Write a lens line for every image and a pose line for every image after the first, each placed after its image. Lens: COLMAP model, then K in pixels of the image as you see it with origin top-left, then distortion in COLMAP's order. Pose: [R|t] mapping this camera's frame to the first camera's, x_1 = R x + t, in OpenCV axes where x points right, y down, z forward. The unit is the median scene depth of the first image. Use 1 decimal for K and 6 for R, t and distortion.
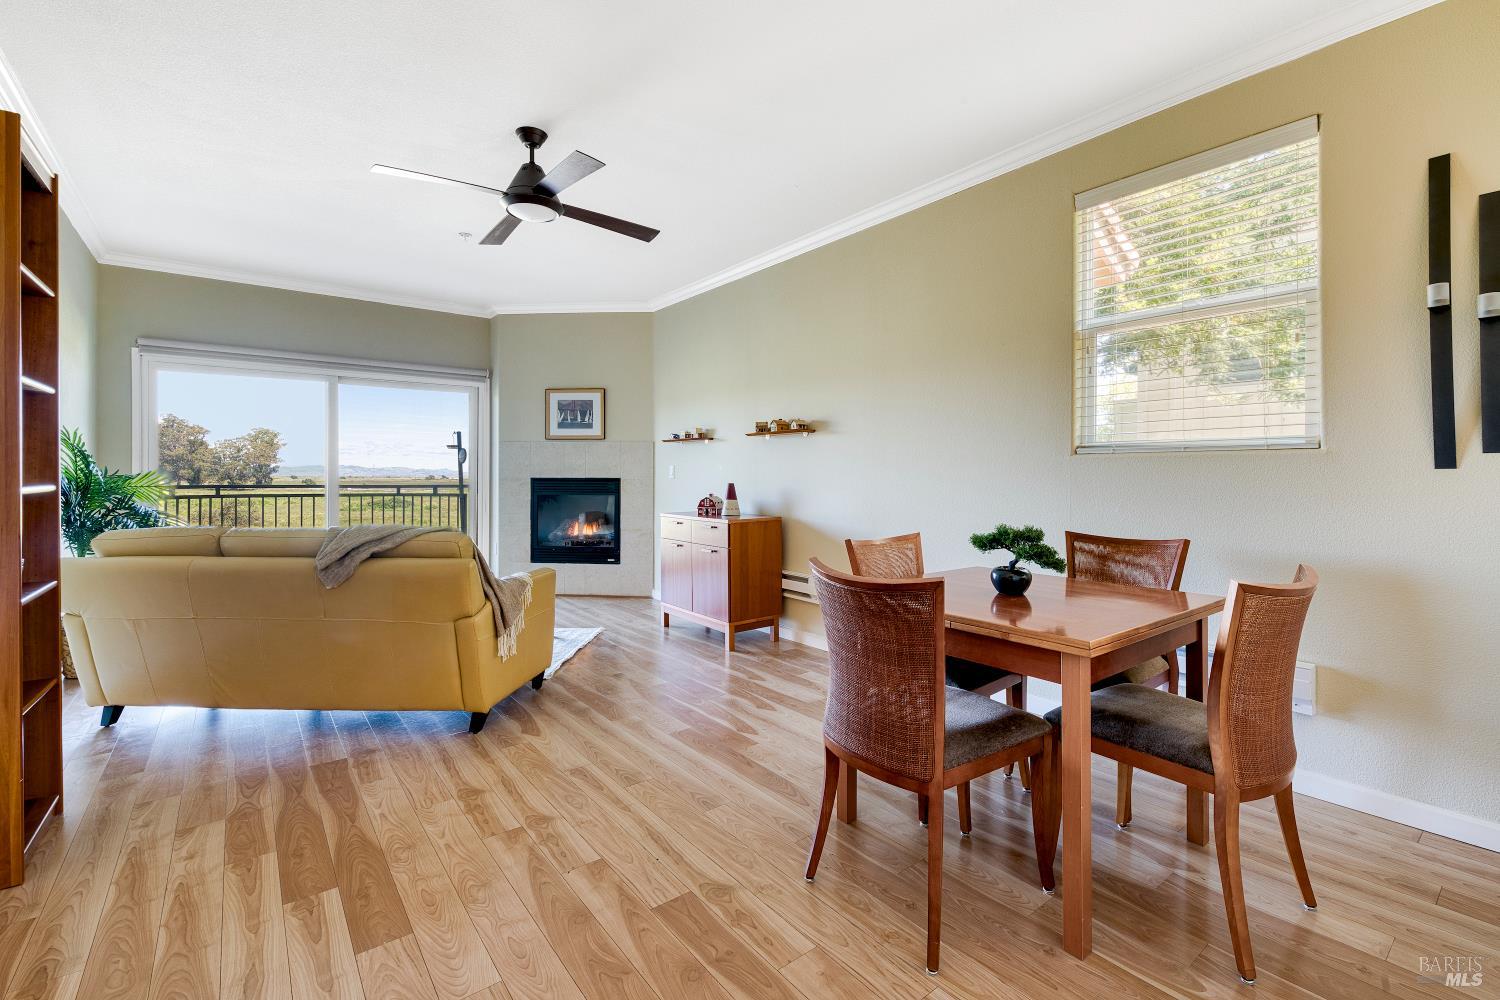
lens RADIAL K [[655.4, 0, 777.3], [0, 655.4, 473.4], [0, 0, 1]] dist [-0.016900, -0.000232]
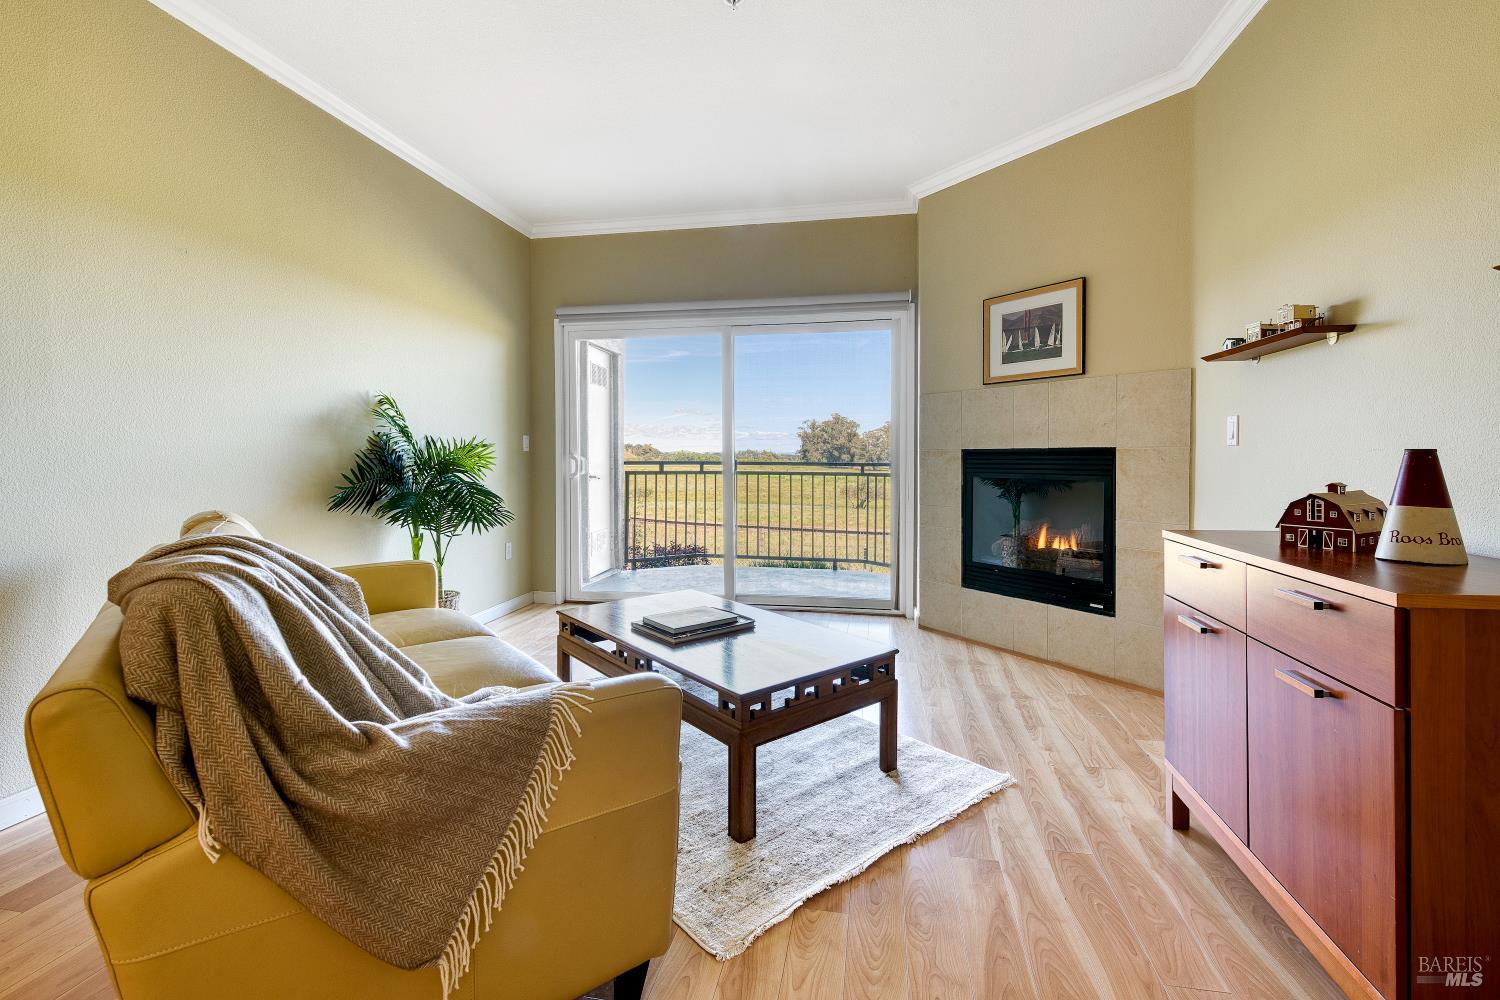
lens RADIAL K [[653.3, 0, 755.2], [0, 653.3, 465.1], [0, 0, 1]] dist [0.000607, -0.000202]
pose [[0.638165, 0.006426, -0.769873, -0.030474], [0.003792, 0.999927, 0.011490, 0.014688], [0.769890, -0.010252, 0.638094, 0.495080]]
